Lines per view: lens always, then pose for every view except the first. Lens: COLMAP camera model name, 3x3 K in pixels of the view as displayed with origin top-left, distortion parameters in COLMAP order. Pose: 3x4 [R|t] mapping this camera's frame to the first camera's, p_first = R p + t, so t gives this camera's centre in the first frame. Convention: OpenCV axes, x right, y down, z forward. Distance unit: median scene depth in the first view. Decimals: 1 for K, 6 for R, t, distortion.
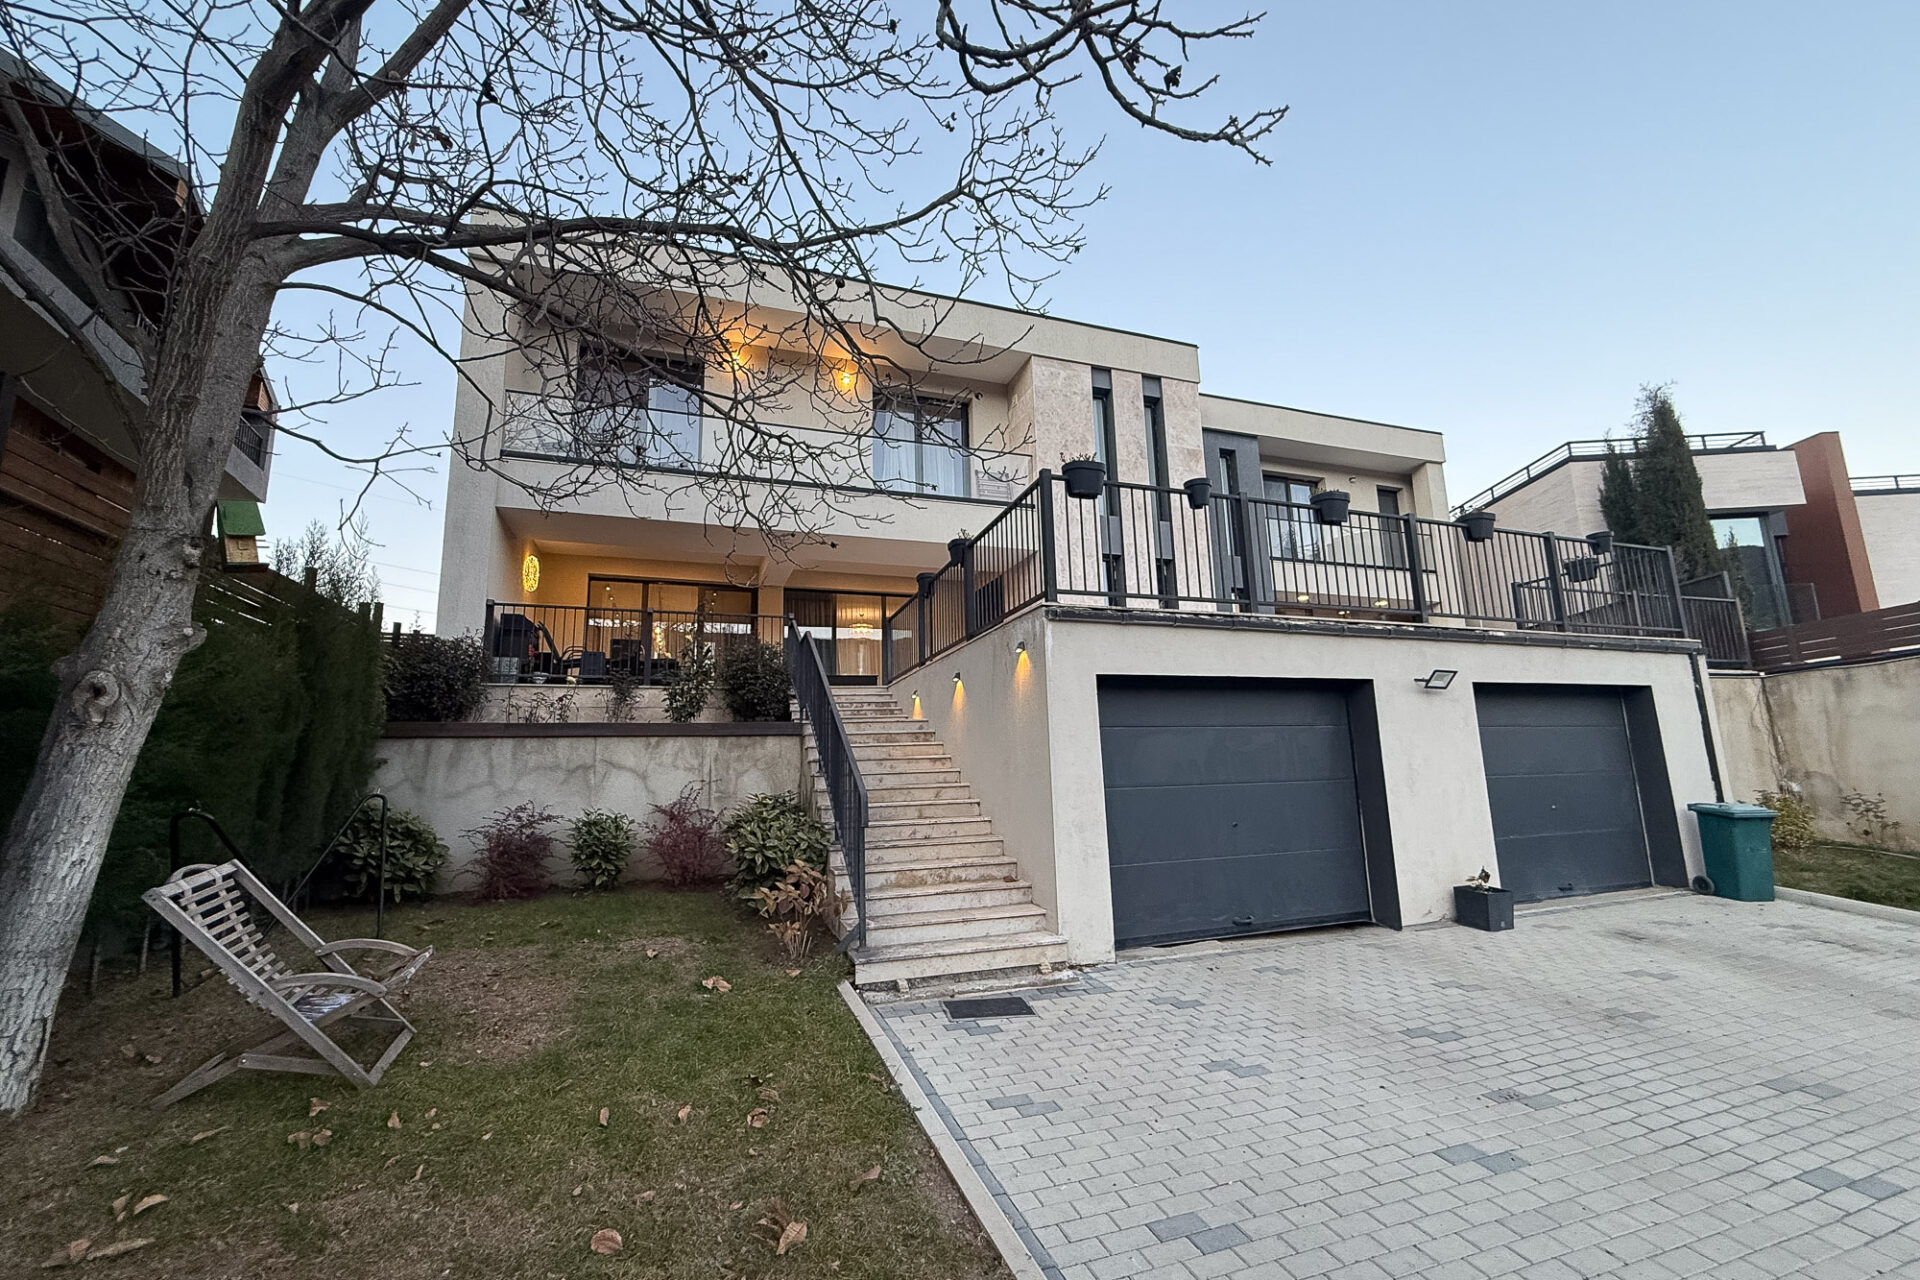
lens RADIAL K [[779.9, 0, 955.0], [0, 779.9, 616.5], [0, 0, 1]] dist [-0.001397, -0.000074]
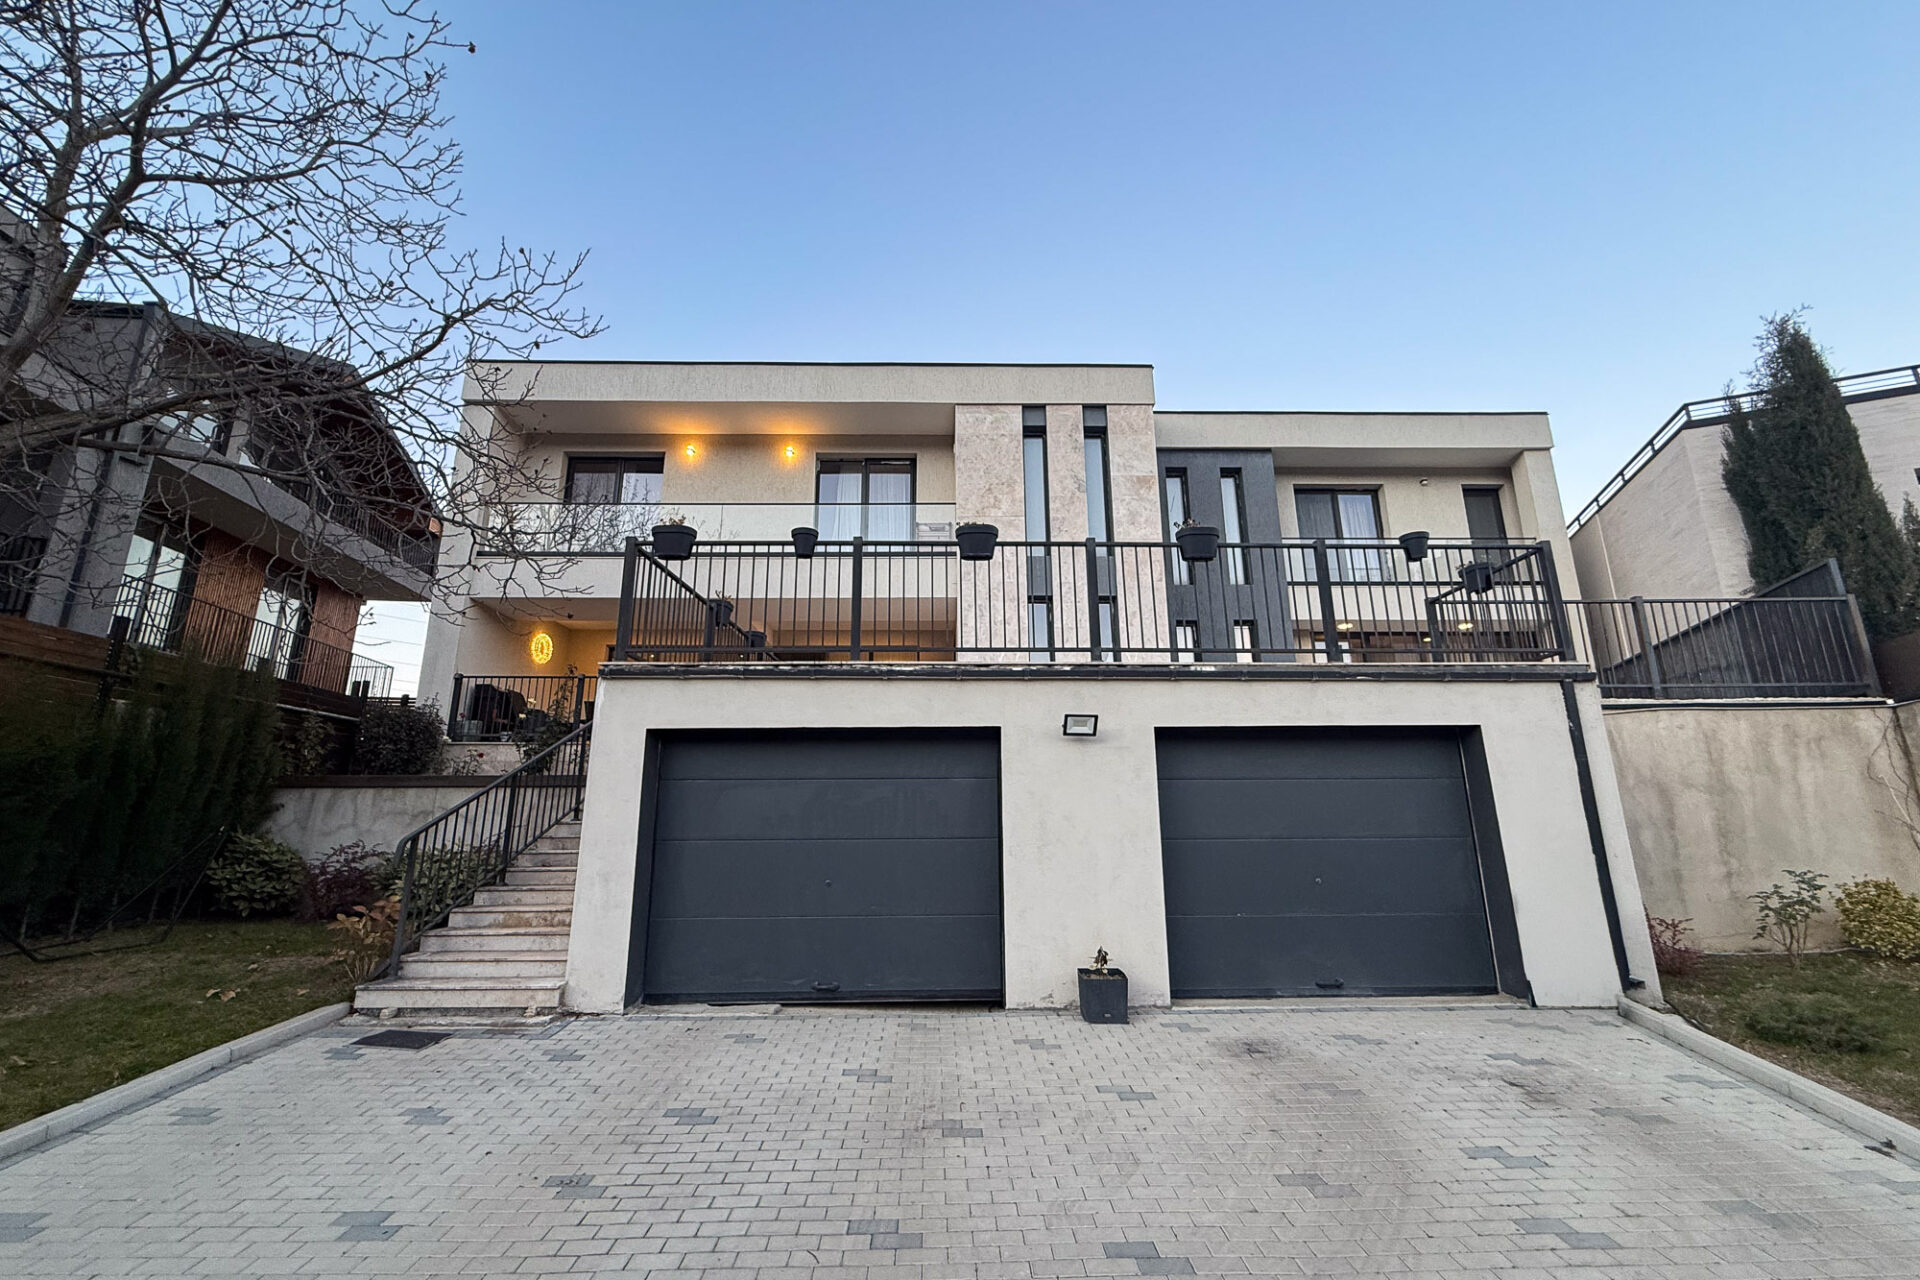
lens RADIAL K [[779.9, 0, 955.0], [0, 779.9, 616.5], [0, 0, 1]] dist [-0.001397, -0.000074]
pose [[0.946690, -0.065117, -0.315495, 0.537790], [0.045730, 0.996604, -0.068477, 0.008645], [0.318883, 0.050399, 0.946453, 0.082068]]
